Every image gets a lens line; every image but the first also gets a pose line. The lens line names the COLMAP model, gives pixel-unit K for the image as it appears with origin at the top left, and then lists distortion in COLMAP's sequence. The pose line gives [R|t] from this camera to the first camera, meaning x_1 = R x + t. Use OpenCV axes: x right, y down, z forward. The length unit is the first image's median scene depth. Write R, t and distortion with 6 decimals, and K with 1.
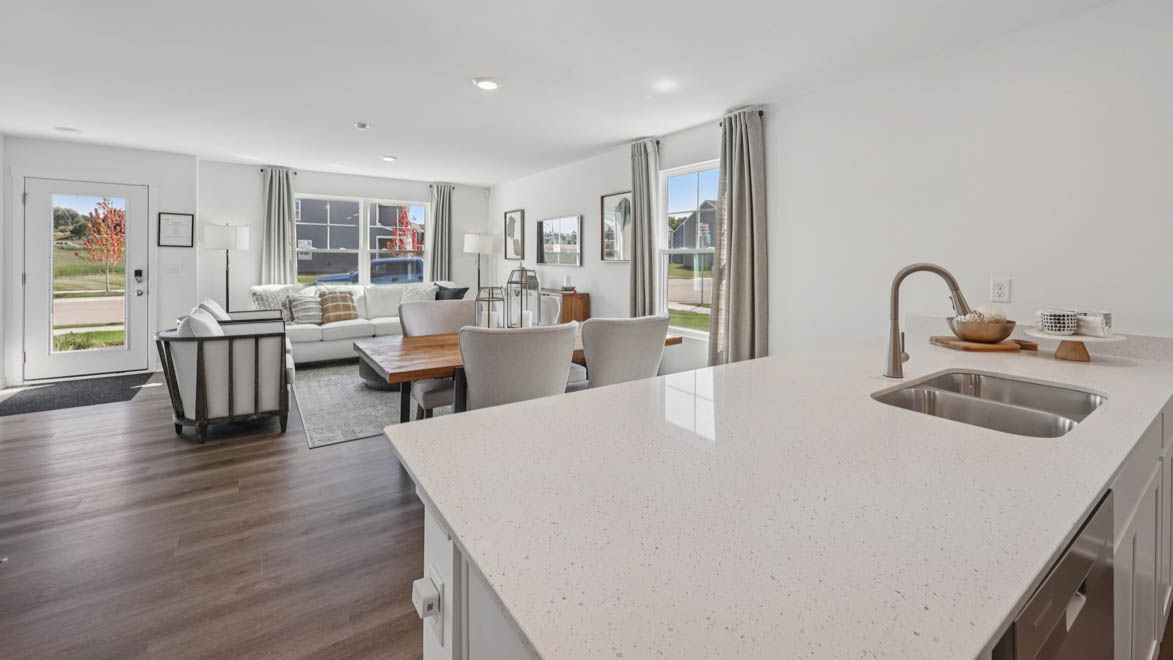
lens RADIAL K [[468.7, 0, 586.3], [0, 468.7, 264.1], [0, 0, 1]] dist [-0.001143, -0.000240]
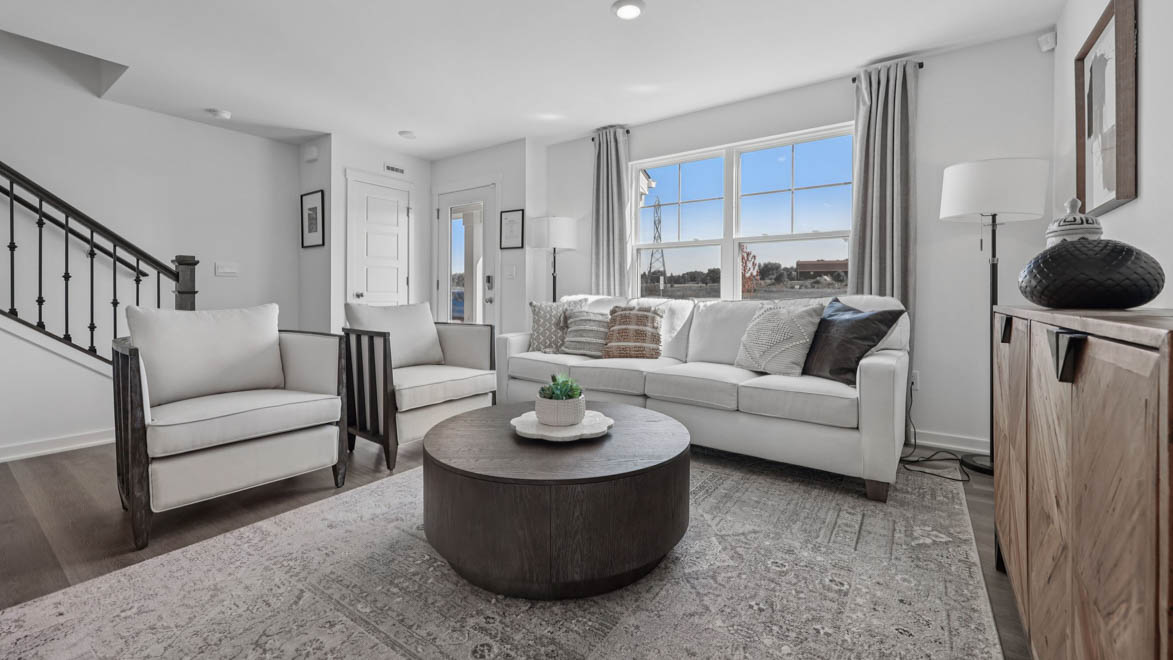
lens RADIAL K [[483.0, 0, 581.6], [0, 483.0, 294.1], [0, 0, 1]] dist [0.006822, -0.000055]
pose [[0.338421, -0.010447, -0.940937, 0.006948], [-0.013868, 0.999774, -0.016089, 0.060160], [0.940893, 0.018494, 0.338200, 0.834342]]
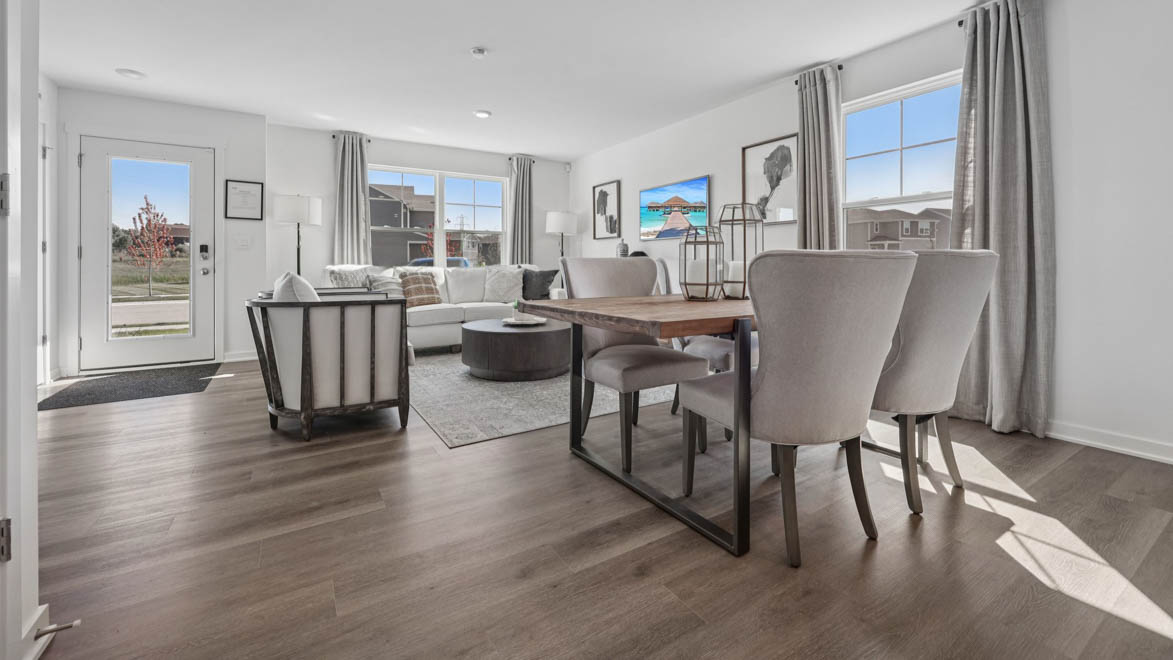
lens RADIAL K [[469.2, 0, 585.8], [0, 469.2, 266.9], [0, 0, 1]] dist [-0.000492, -0.000289]
pose [[0.999026, -0.011461, -0.042611, -0.206387], [0.011023, 0.999884, -0.010509, 0.069056], [0.042727, 0.010029, 0.999036, 0.155653]]
